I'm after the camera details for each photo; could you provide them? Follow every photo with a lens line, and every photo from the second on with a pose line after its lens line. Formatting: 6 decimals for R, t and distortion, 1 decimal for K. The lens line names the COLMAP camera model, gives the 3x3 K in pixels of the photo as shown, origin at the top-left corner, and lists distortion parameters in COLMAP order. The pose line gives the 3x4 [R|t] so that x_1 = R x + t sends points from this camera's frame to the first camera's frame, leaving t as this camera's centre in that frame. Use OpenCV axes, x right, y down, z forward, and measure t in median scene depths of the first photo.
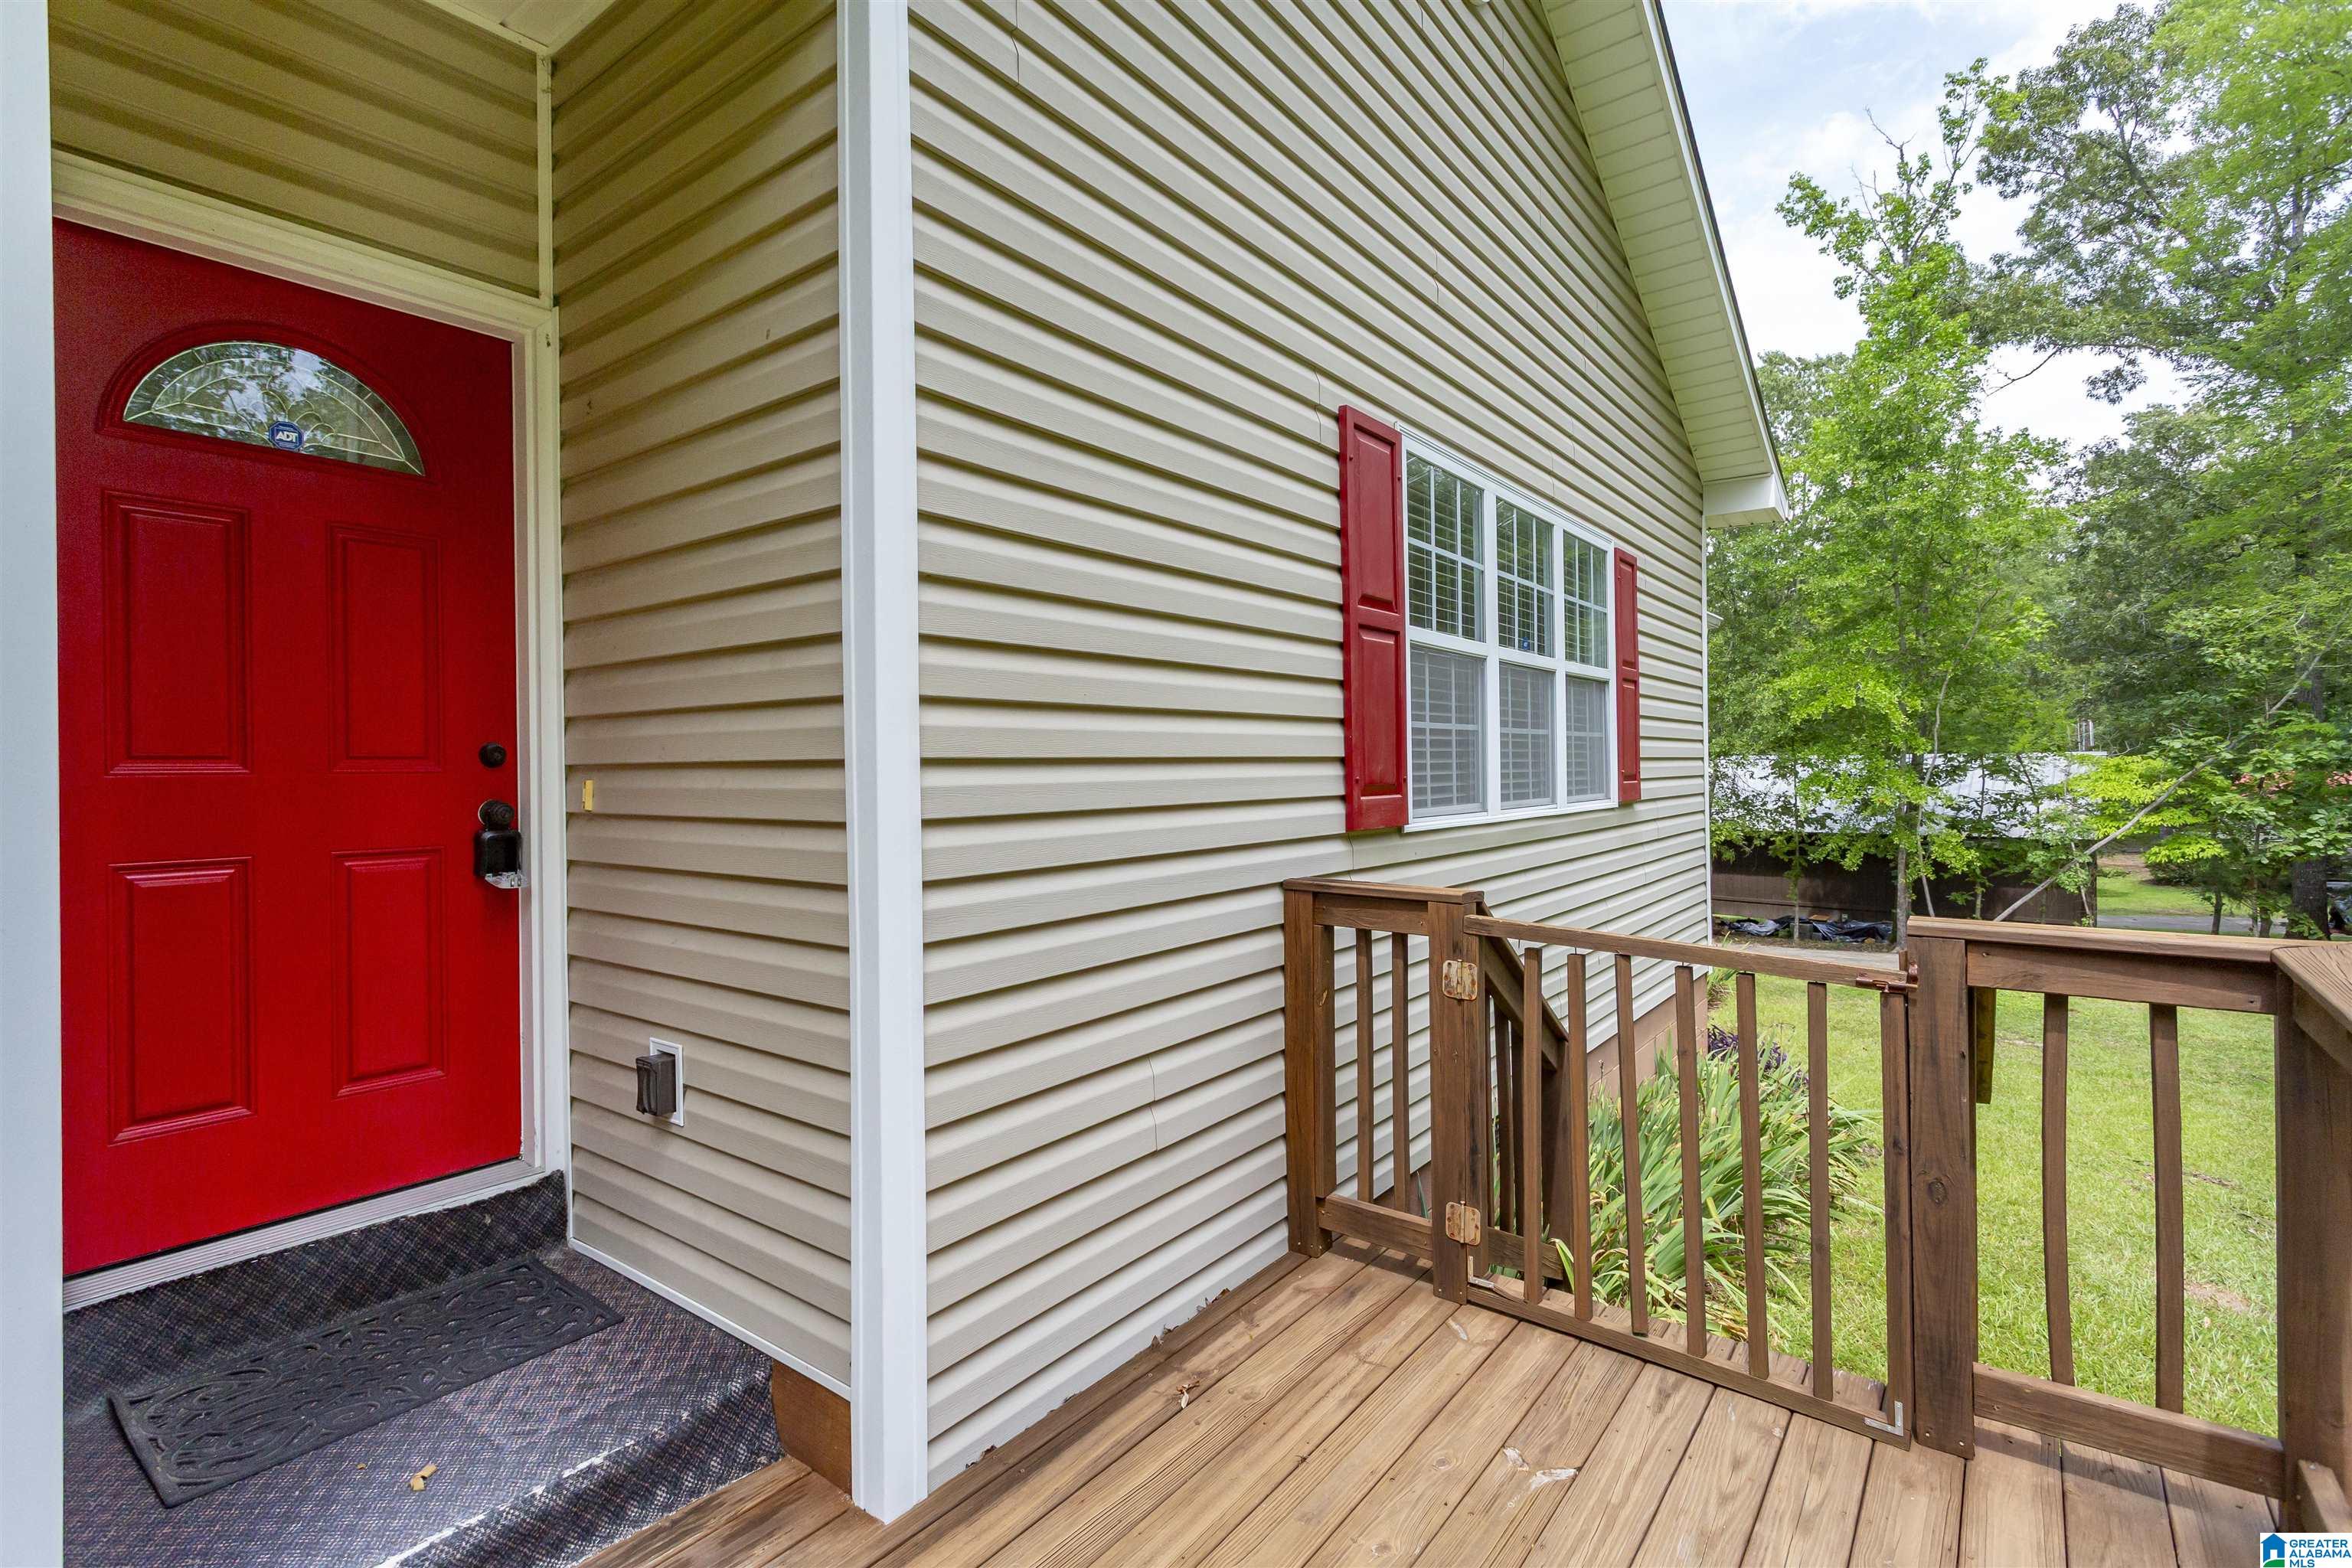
lens RADIAL K [[1136.3, 0, 1178.6], [0, 1136.3, 767.5], [0, 0, 1]] dist [0.004760, 0.000490]
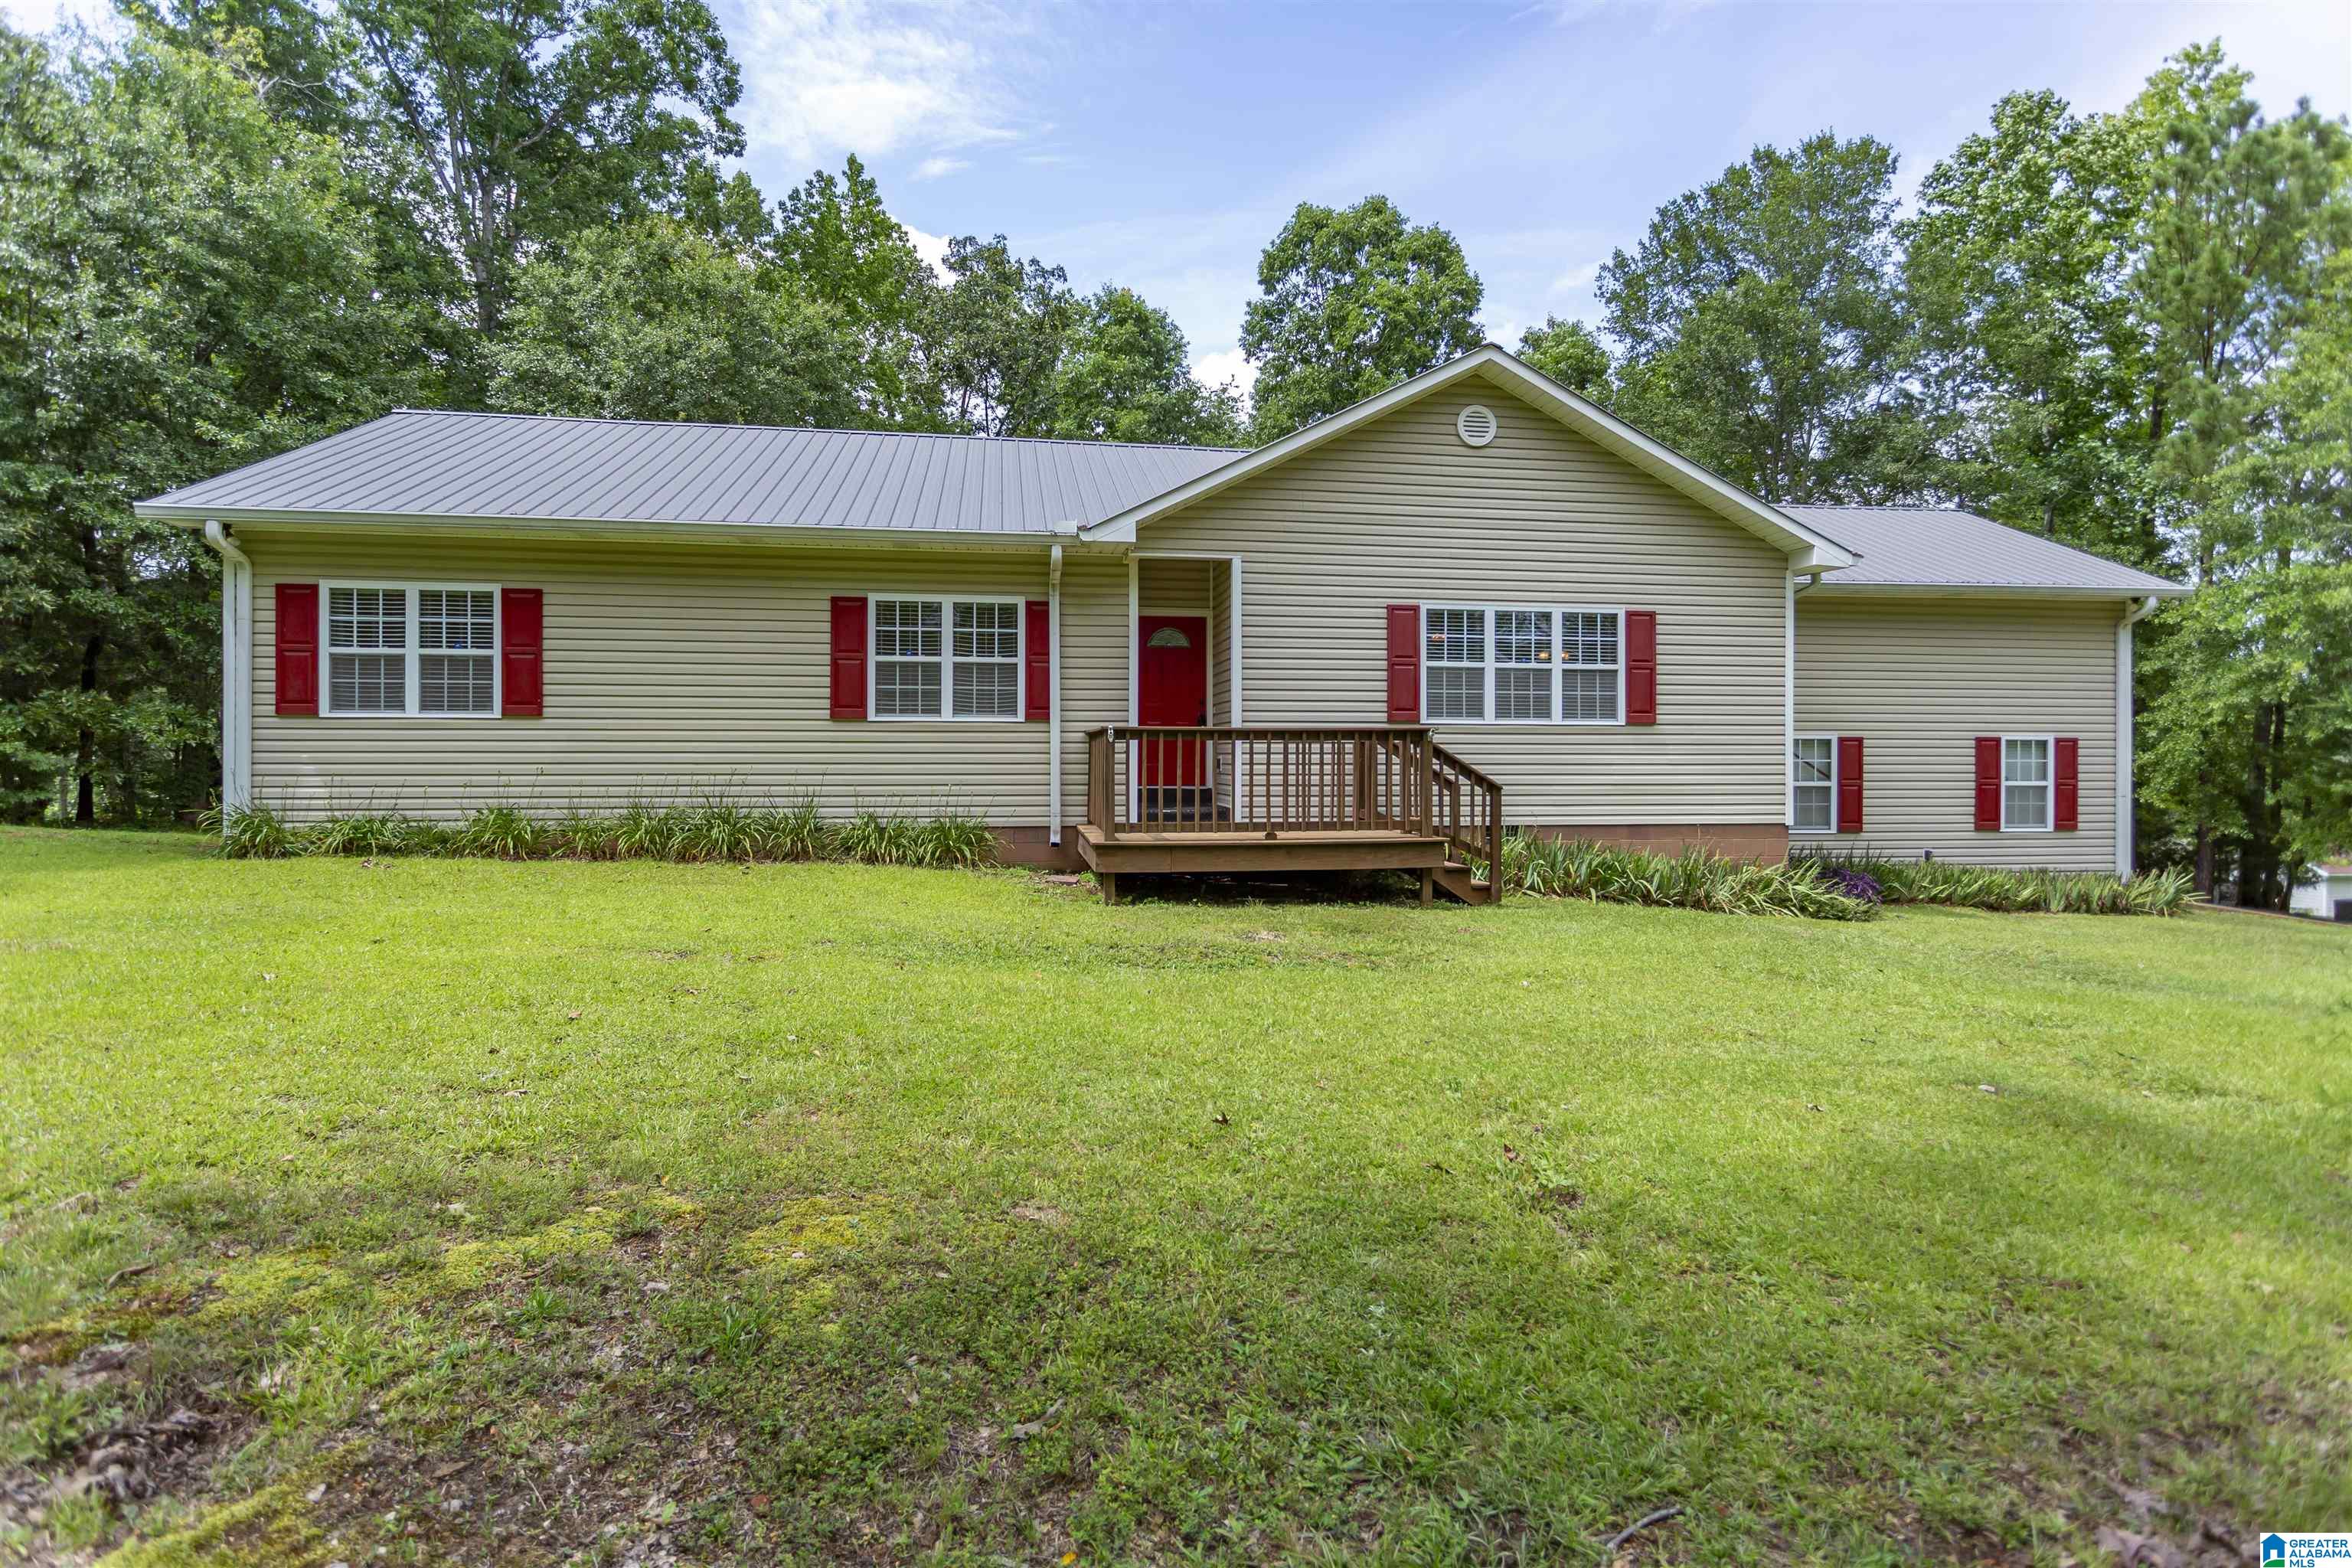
lens RADIAL K [[1136.3, 0, 1192.2], [0, 1136.3, 767.5], [0, 0, 1]] dist [0.004760, 0.000490]
pose [[0.722177, 0.016057, -0.691521, 1.815200], [-0.010013, 0.999868, 0.012760, 0.135419], [0.691635, -0.002291, 0.722243, -1.686252]]
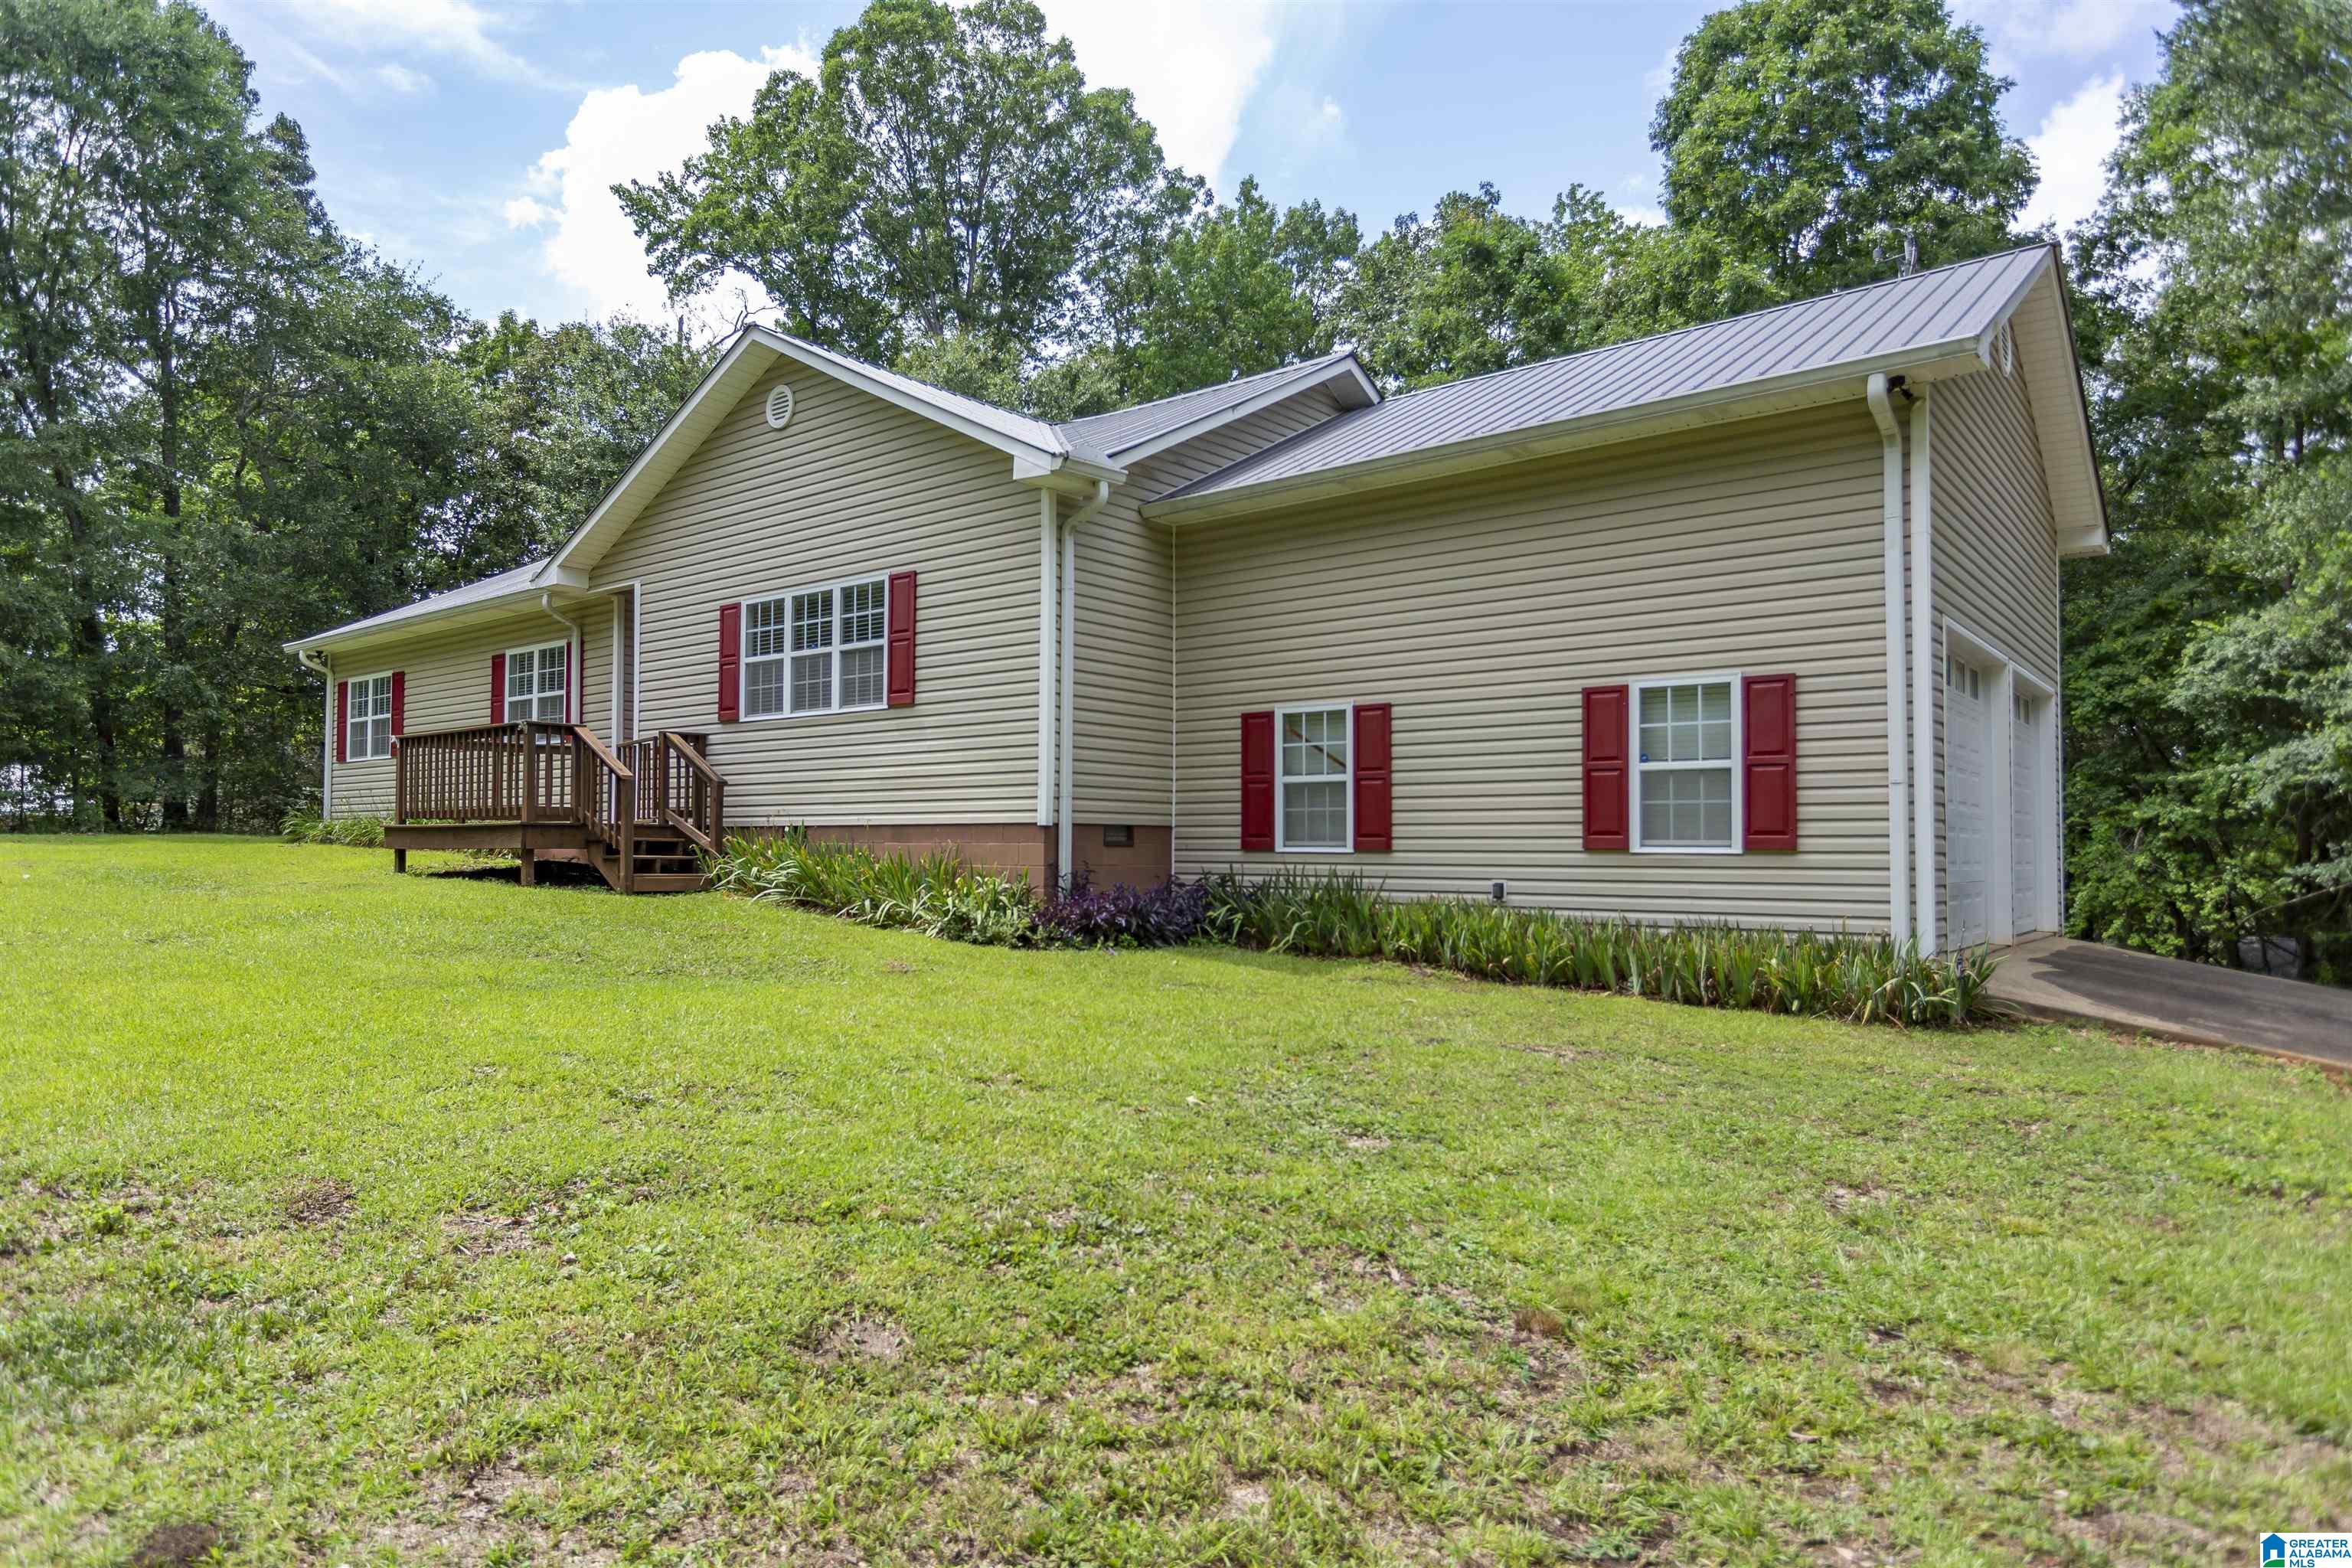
lens RADIAL K [[1401.2, 0, 1182.5], [0, 1401.2, 791.8], [0, 0, 1]] dist [0.002208, -0.002229]
pose [[-0.026792, -0.030979, -0.999161, 3.760467], [-0.004306, 0.999514, -0.030874, 0.339152], [0.999632, 0.003475, -0.026912, 2.136599]]
